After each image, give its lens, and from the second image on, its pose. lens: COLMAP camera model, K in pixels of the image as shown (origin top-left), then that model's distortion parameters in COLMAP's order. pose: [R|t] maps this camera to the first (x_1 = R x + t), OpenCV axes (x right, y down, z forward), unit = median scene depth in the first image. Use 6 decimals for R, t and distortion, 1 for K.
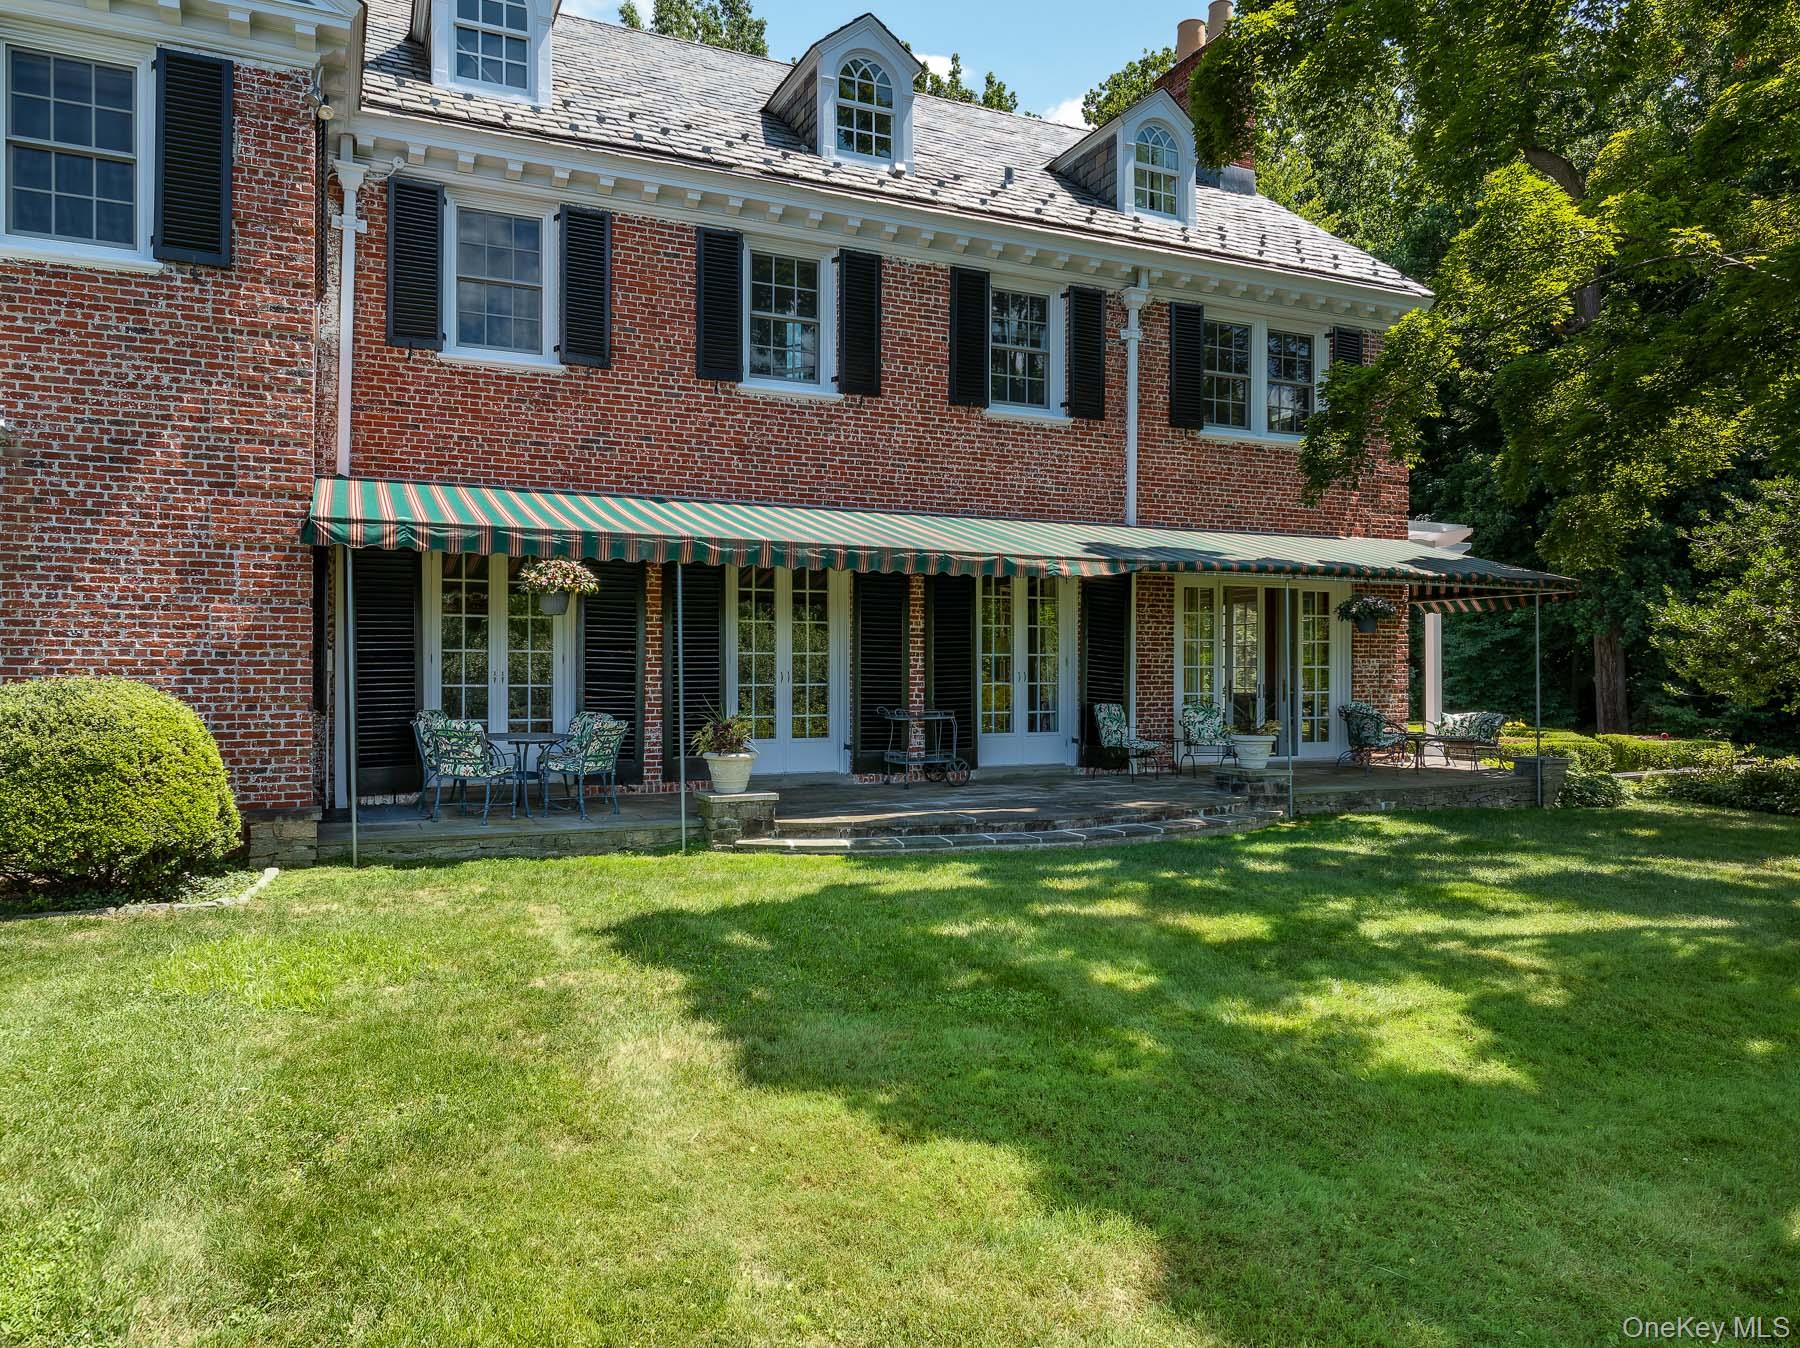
lens RADIAL K [[1235.5, 0, 909.5], [0, 1235.5, 669.0], [0, 0, 1]] dist [0.010146, -0.006754]
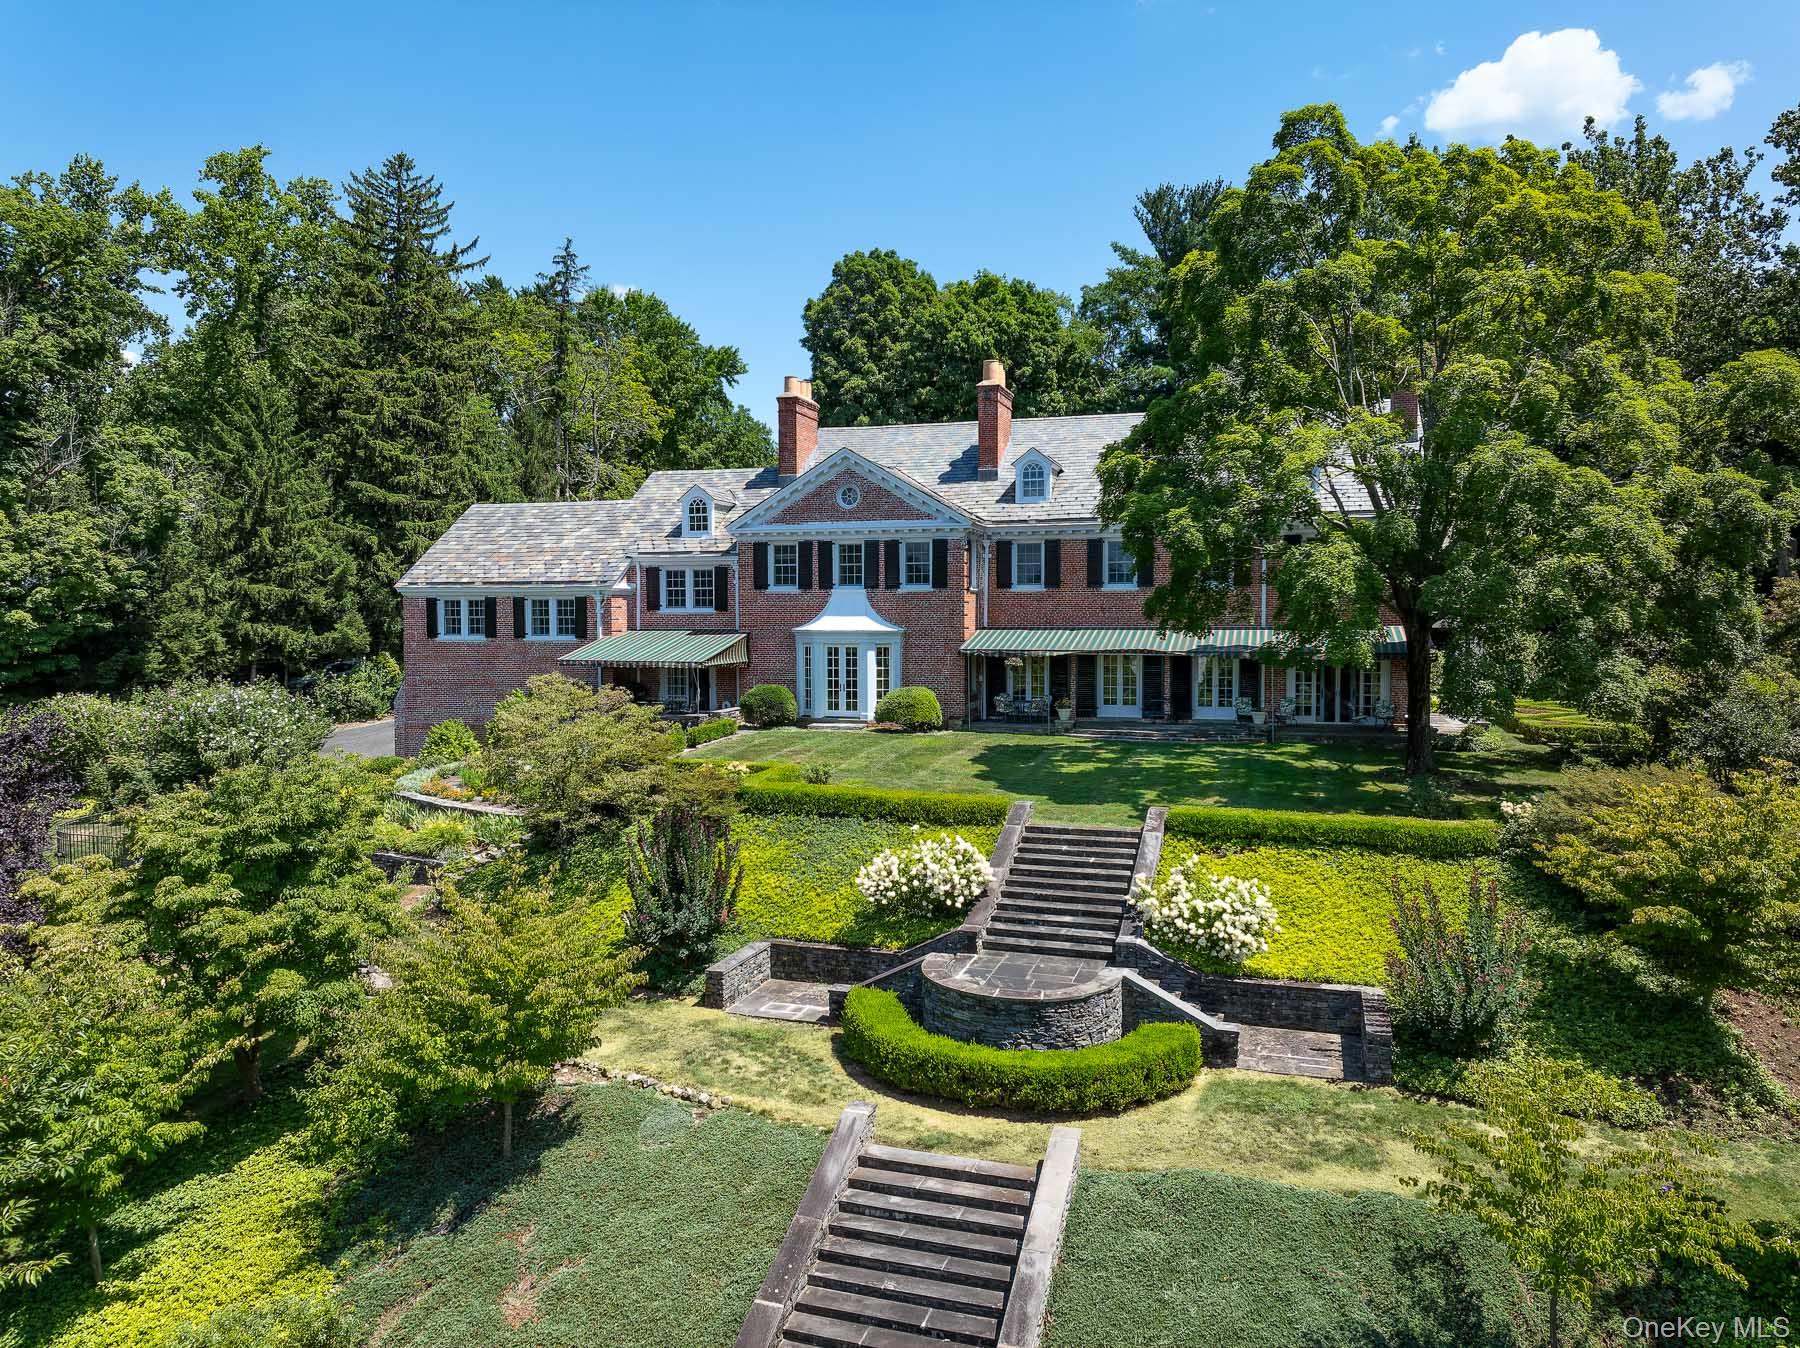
lens RADIAL K [[1235.5, 0, 899.8], [0, 1235.5, 667.9], [0, 0, 1]] dist [0.010146, -0.006754]
pose [[0.734137, 0.030803, -0.678302, 1.526219], [0.005774, 0.998651, 0.051600, -0.189619], [0.678977, -0.041798, 0.732969, -1.529115]]
